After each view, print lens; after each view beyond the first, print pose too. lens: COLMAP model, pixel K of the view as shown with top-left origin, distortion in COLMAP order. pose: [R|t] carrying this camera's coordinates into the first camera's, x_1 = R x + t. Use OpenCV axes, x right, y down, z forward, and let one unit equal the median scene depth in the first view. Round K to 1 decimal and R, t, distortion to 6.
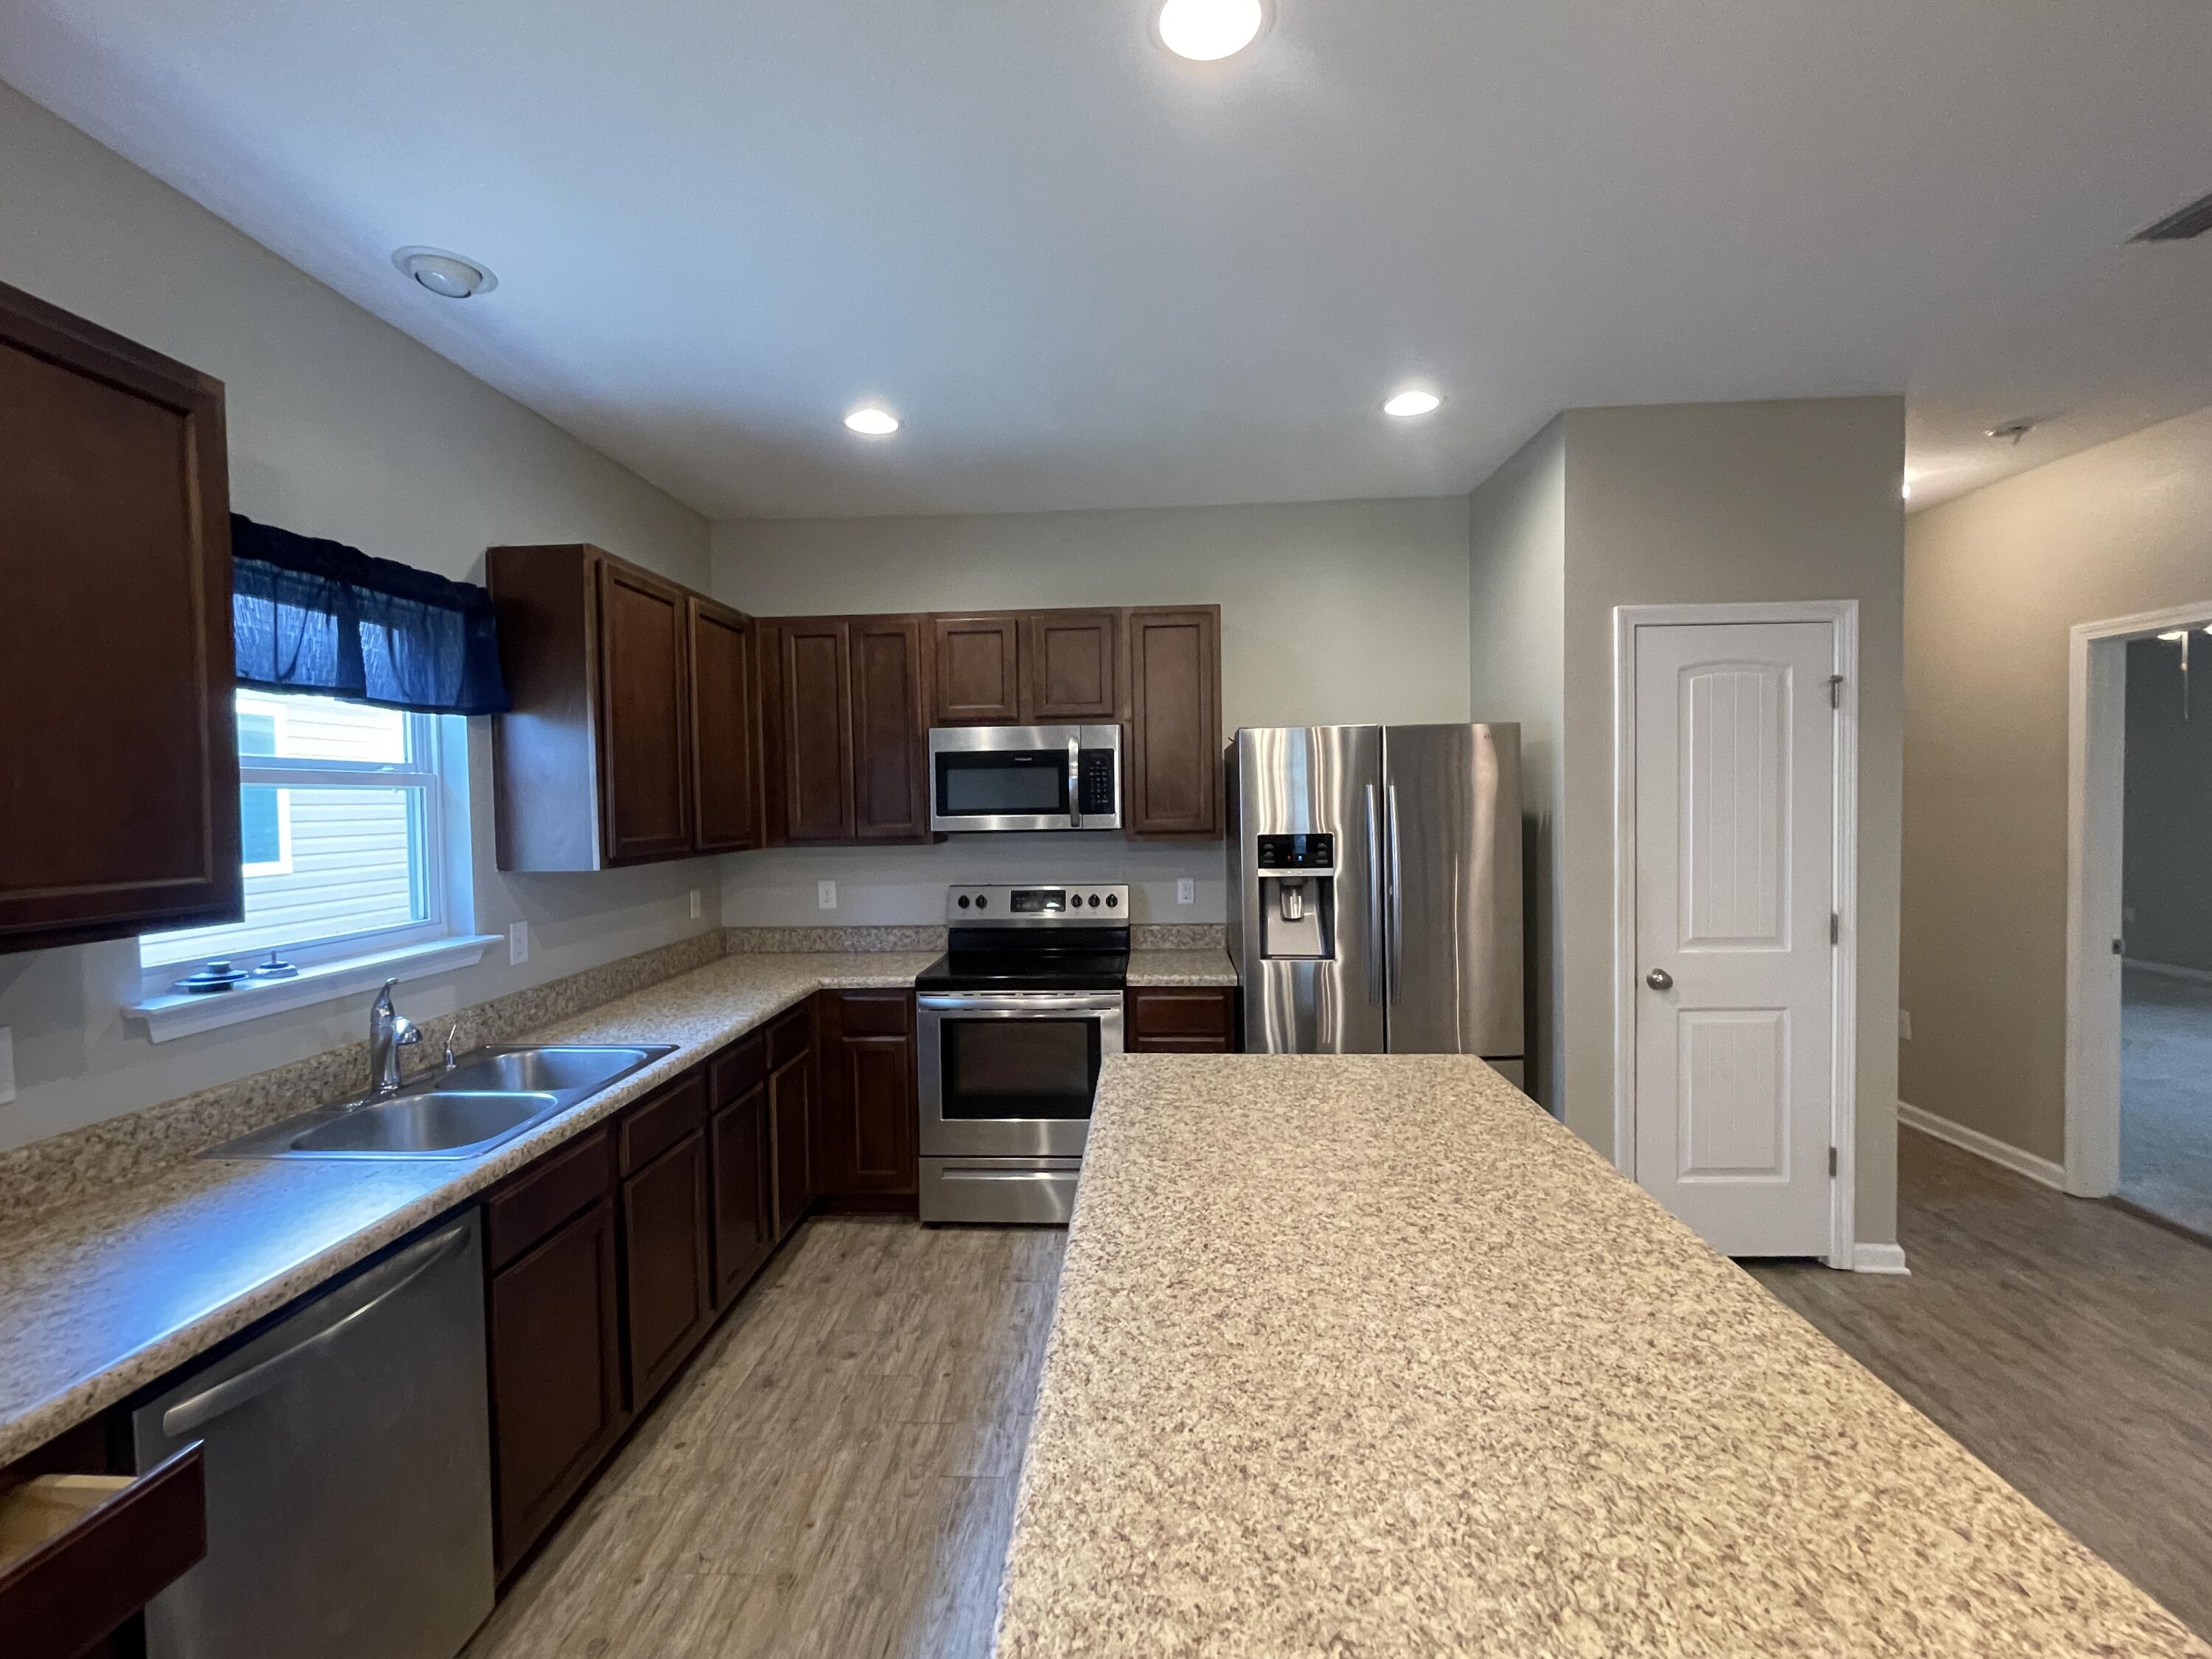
lens RADIAL K [[984.9, 0, 1106.5], [0, 984.9, 830.0], [0, 0, 1]] dist [0.004265, -0.001786]
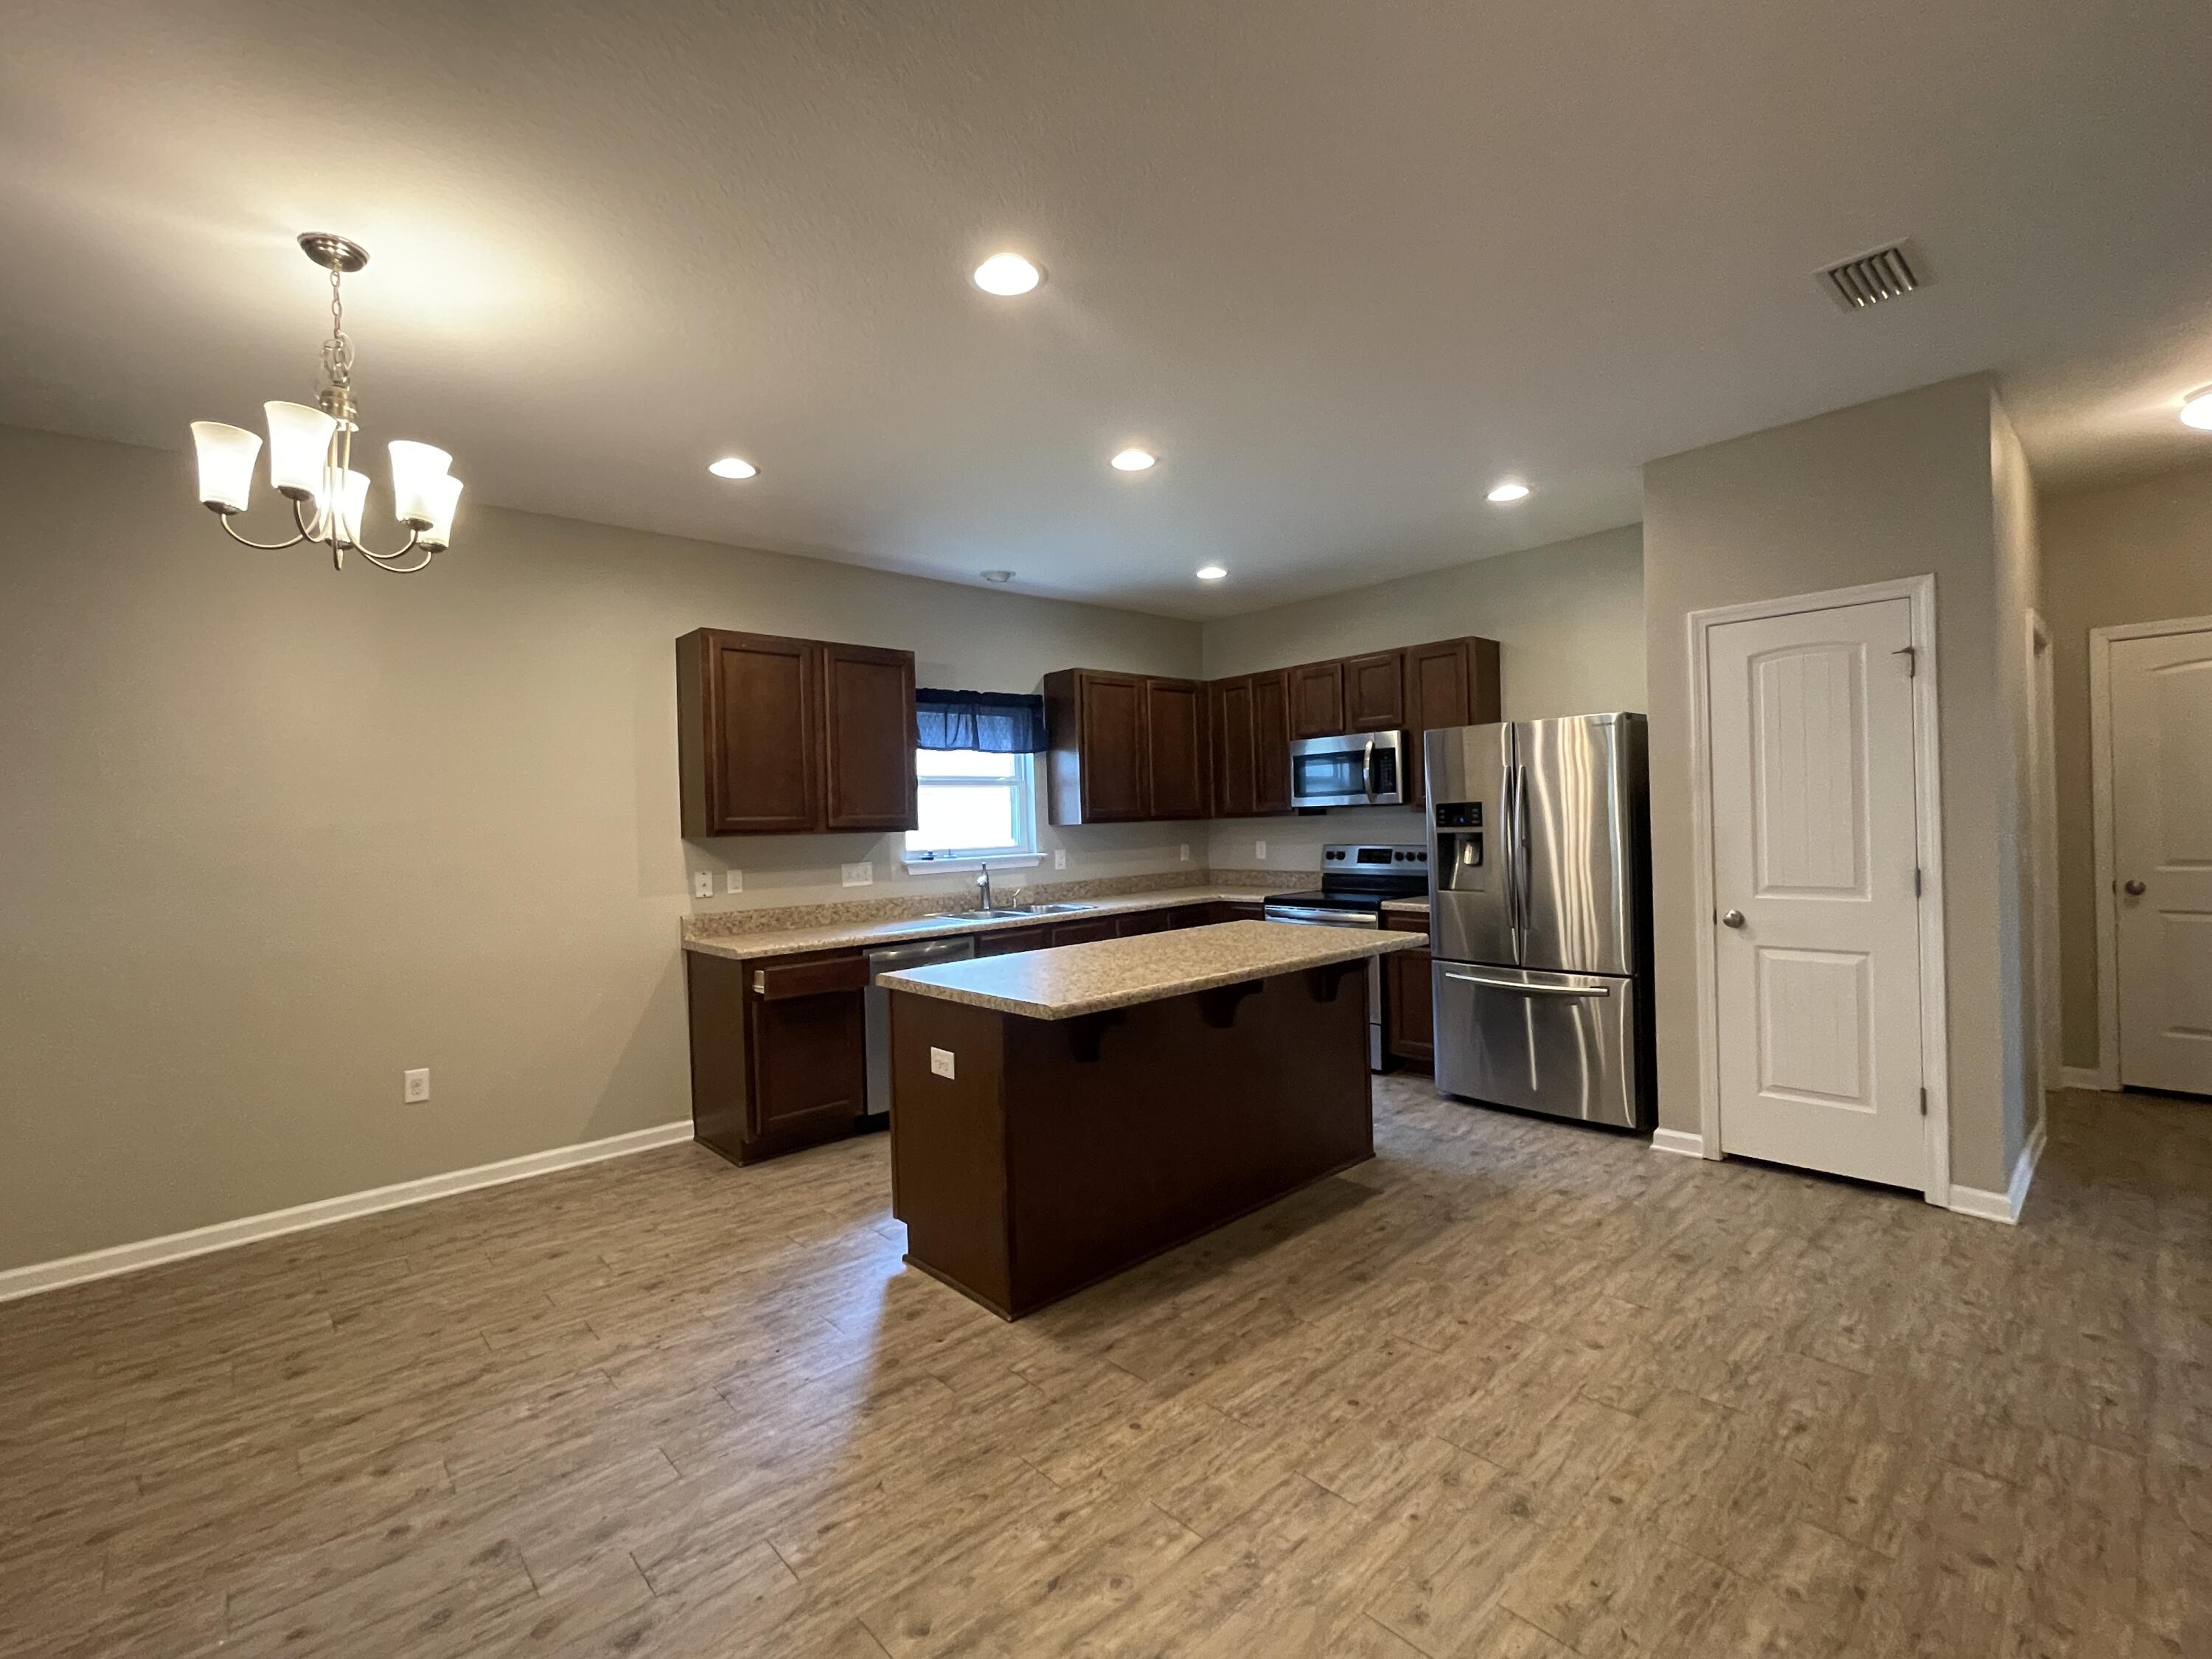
lens RADIAL K [[984.9, 0, 1096.1], [0, 984.9, 825.8], [0, 0, 1]] dist [0.004265, -0.001786]
pose [[0.706132, 0.000069, -0.708080, 0.860147], [-0.003261, 0.999990, -0.003154, 0.044954], [0.708073, 0.004537, 0.706125, -0.386631]]
